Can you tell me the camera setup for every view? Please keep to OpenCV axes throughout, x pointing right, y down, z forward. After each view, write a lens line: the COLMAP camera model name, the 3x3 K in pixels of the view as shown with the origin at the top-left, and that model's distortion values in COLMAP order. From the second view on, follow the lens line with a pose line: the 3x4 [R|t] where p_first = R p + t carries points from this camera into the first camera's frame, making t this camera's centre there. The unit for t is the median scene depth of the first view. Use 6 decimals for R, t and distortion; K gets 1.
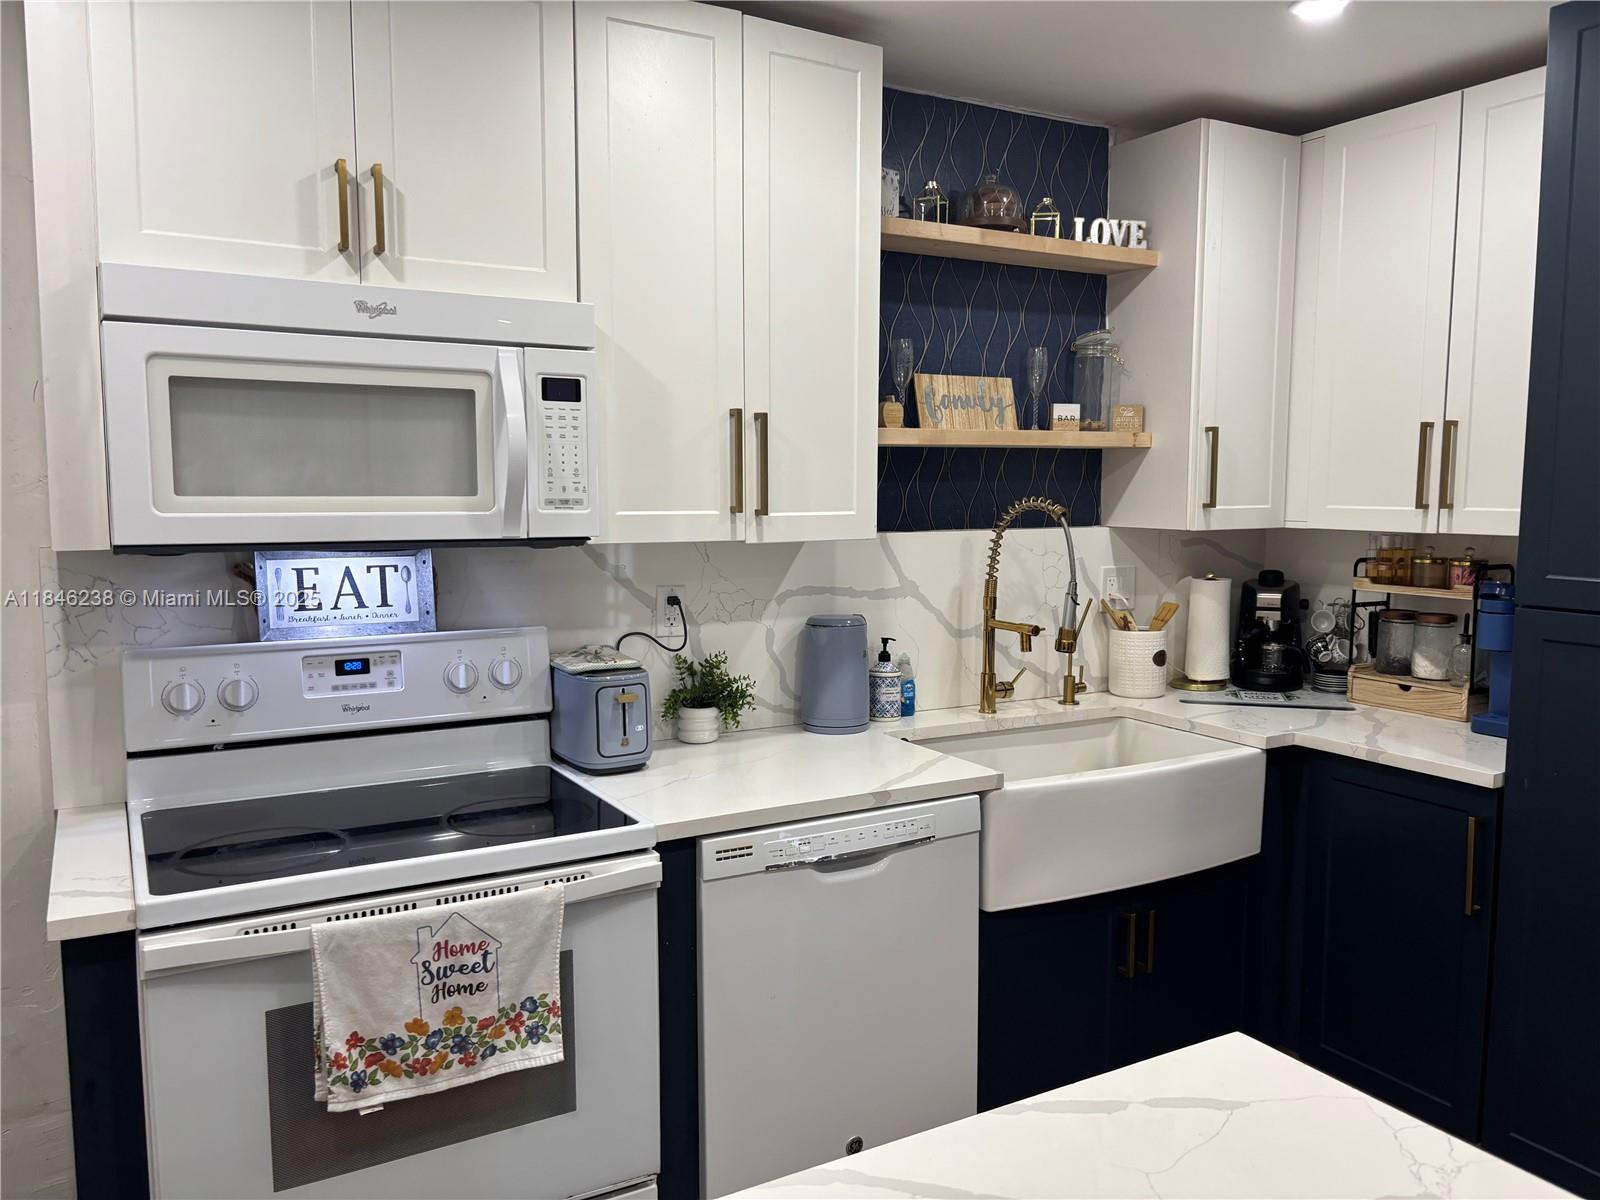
lens RADIAL K [[1186.1, 0, 811.8], [0, 1186.1, 602.8], [0, 0, 1]] dist [0.064671, -0.089632]
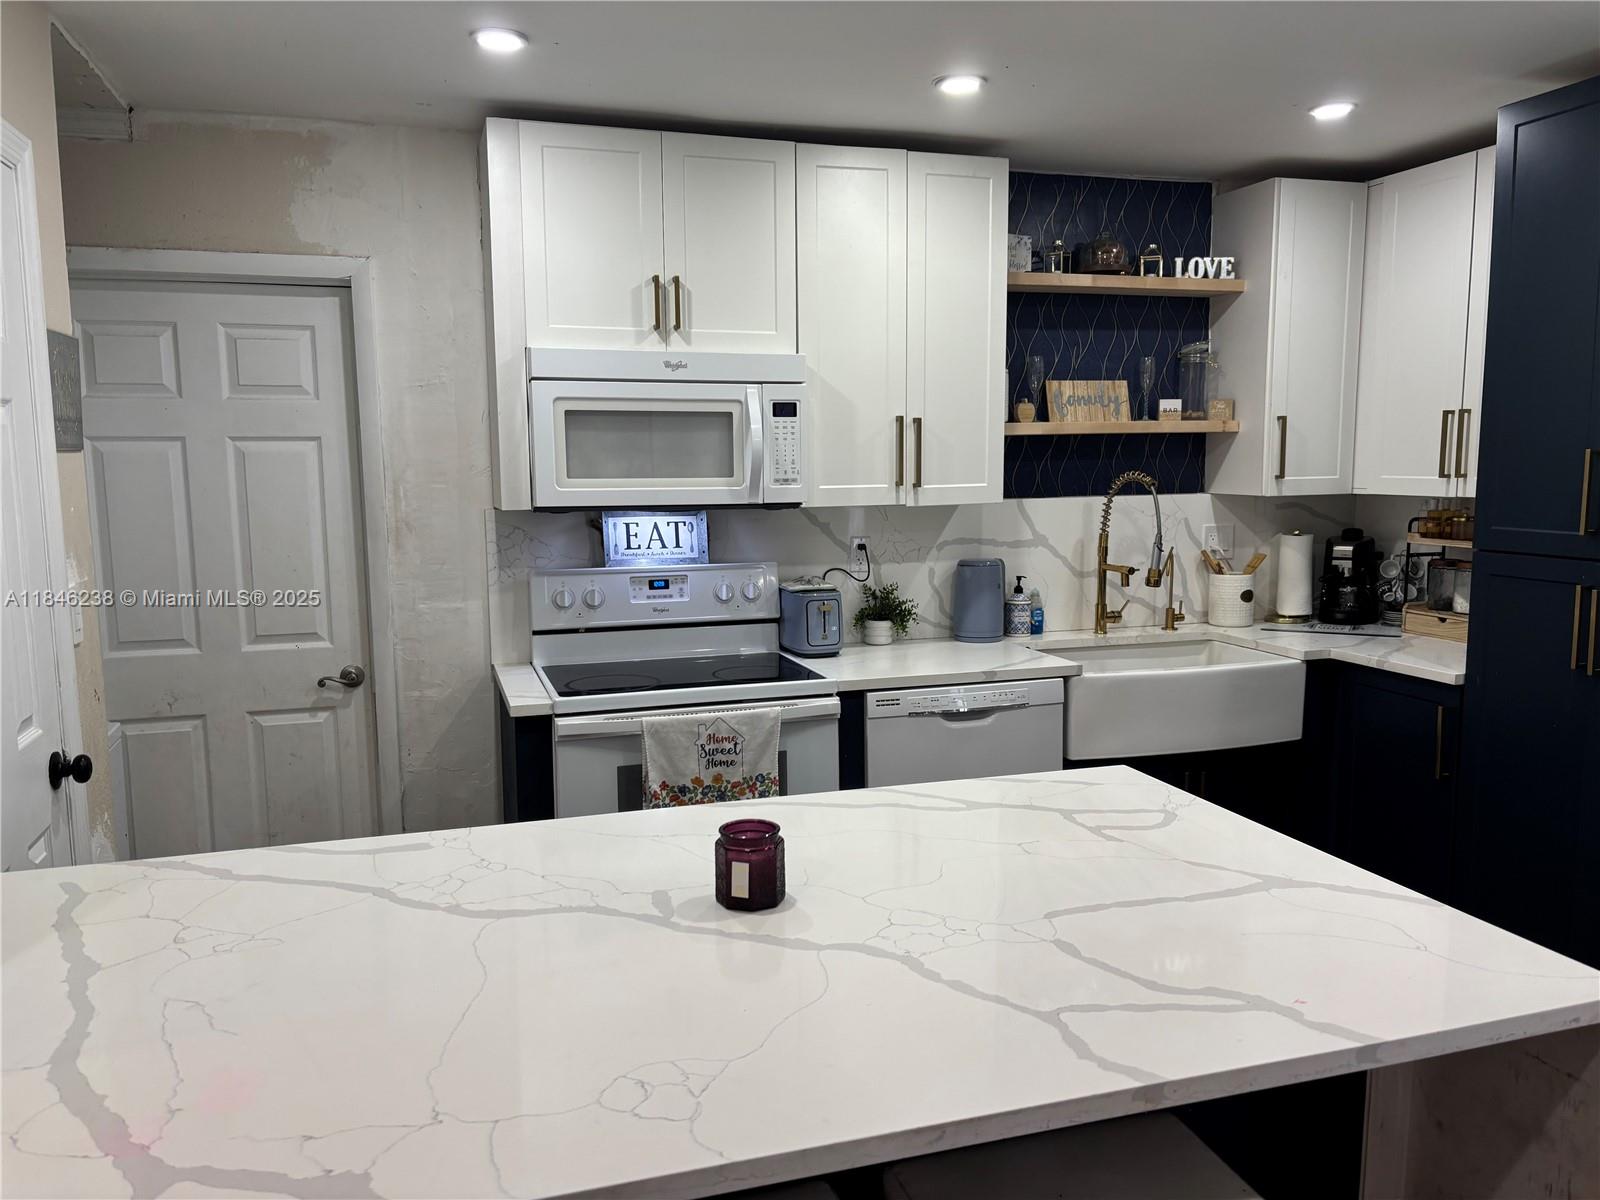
lens RADIAL K [[1186.1, 0, 808.0], [0, 1186.1, 609.0], [0, 0, 1]] dist [0.064671, -0.089632]
pose [[0.975996, 0.014675, -0.217295, 0.125859], [-0.008786, 0.999568, 0.028041, 0.032175], [0.217613, -0.025459, 0.975703, -0.407047]]
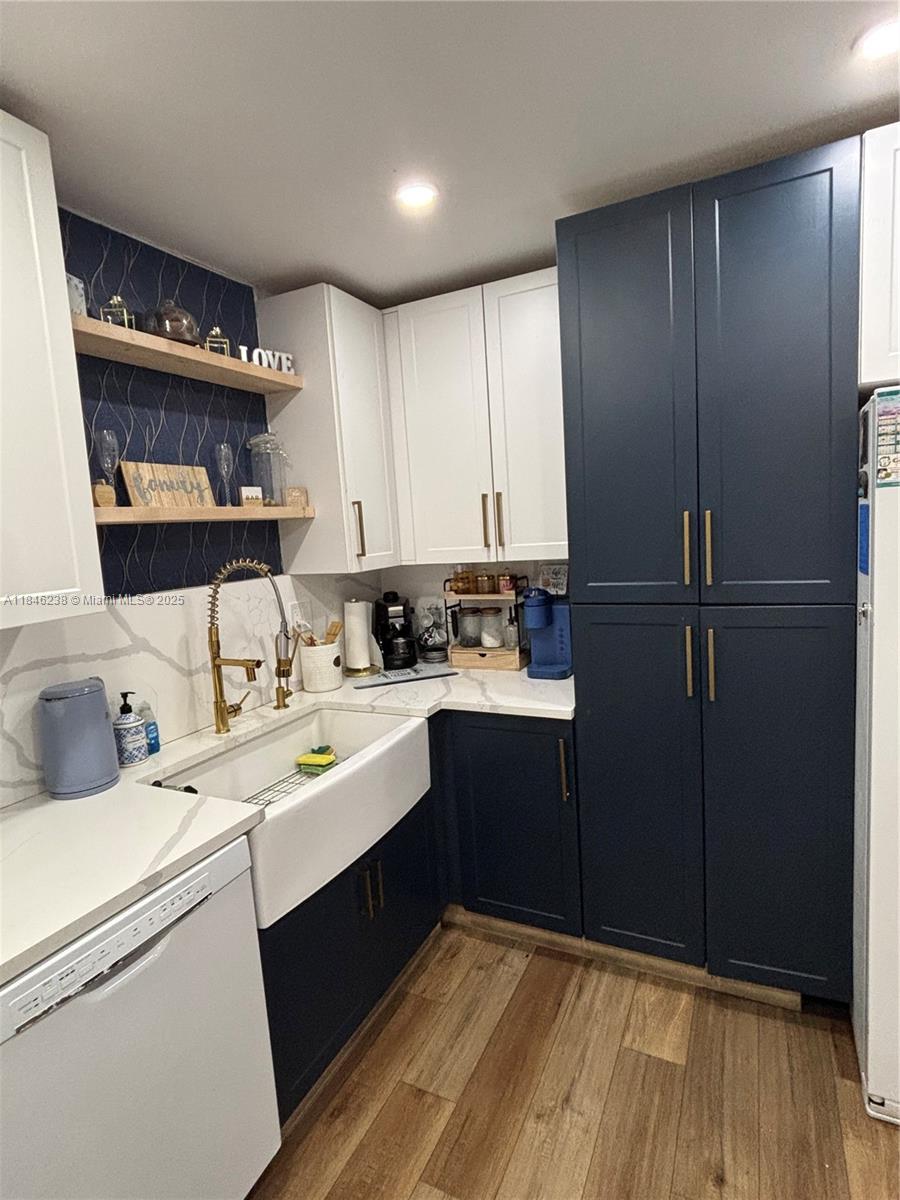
lens RADIAL K [[607.8, 0, 453.7], [0, 607.8, 598.8], [0, 0, 1]] dist [-0.010429, -0.003777]
pose [[0.827157, -0.119468, 0.549126, 0.015392], [0.121766, 0.992030, 0.032408, -0.040979], [-0.548621, 0.040059, 0.835111, 0.347330]]
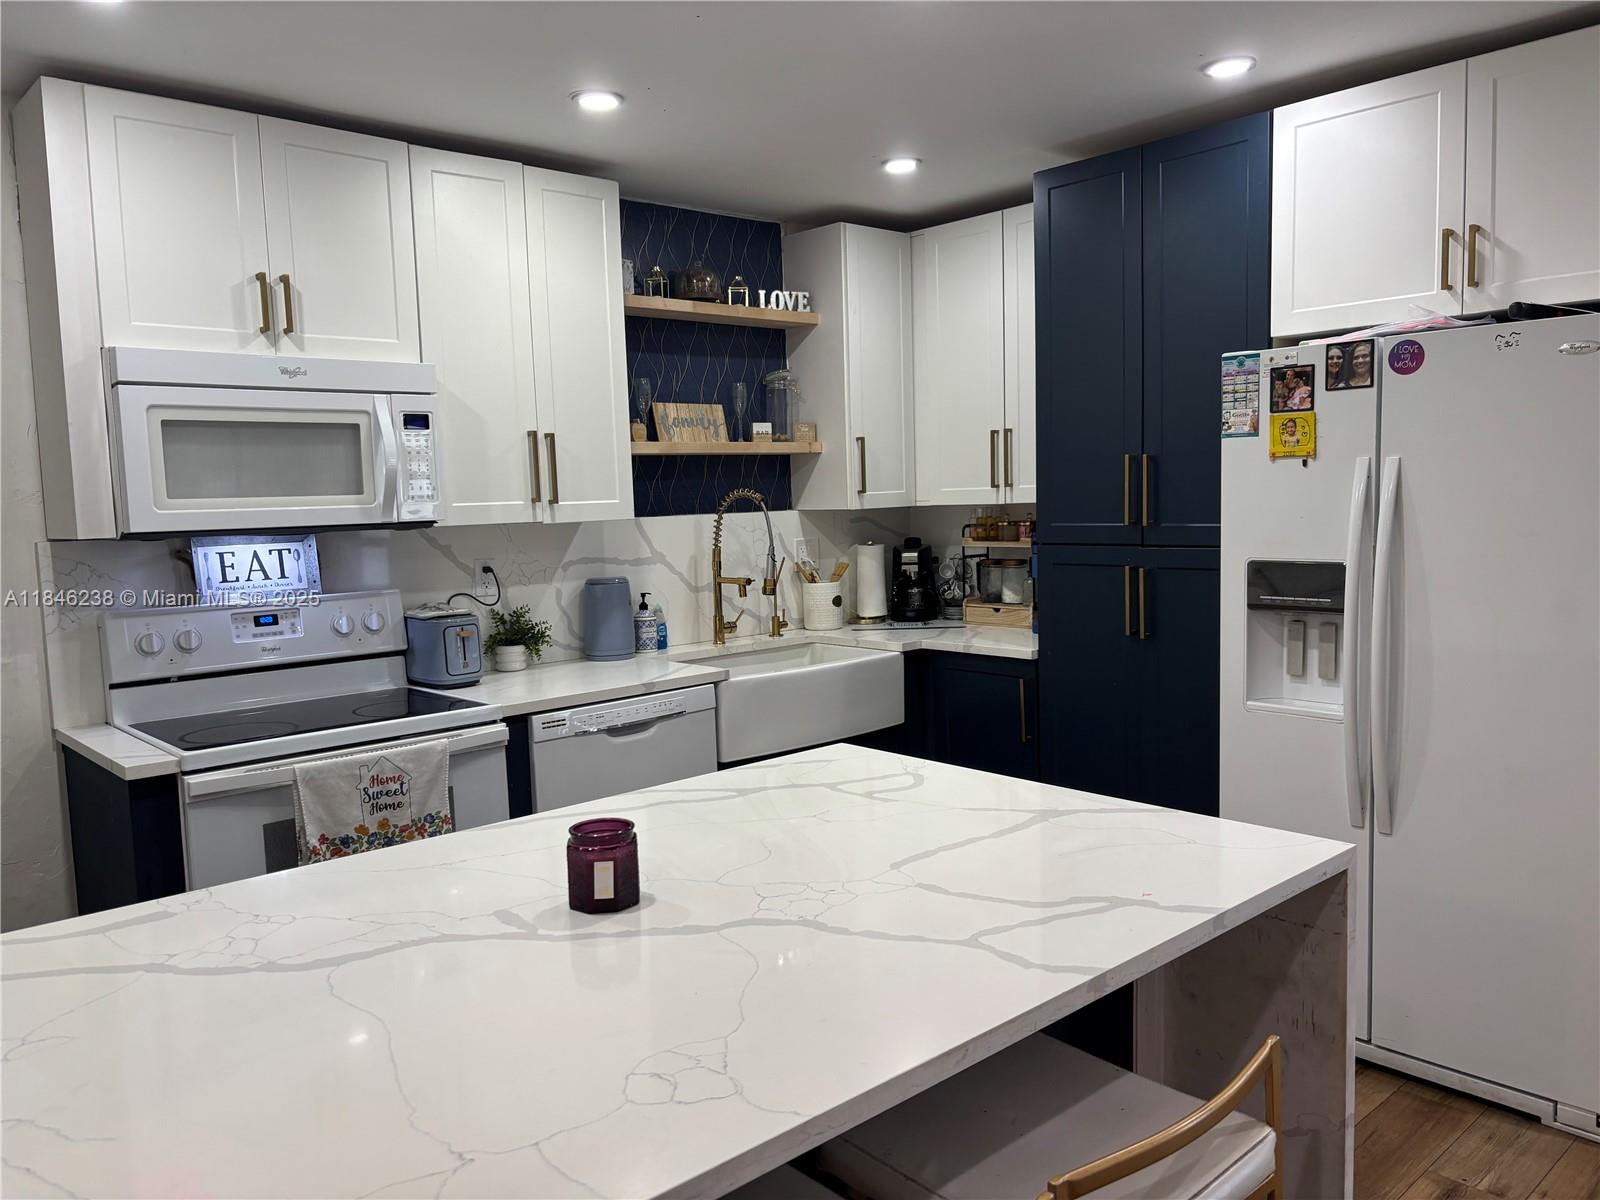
lens RADIAL K [[1186.1, 0, 797.9], [0, 1186.1, 610.9], [0, 0, 1]] dist [0.064671, -0.089632]
pose [[0.977196, -0.054874, 0.205126, -0.047679], [0.055733, 0.998444, 0.001595, 0.060125], [-0.204895, 0.009874, 0.978734, -0.410896]]
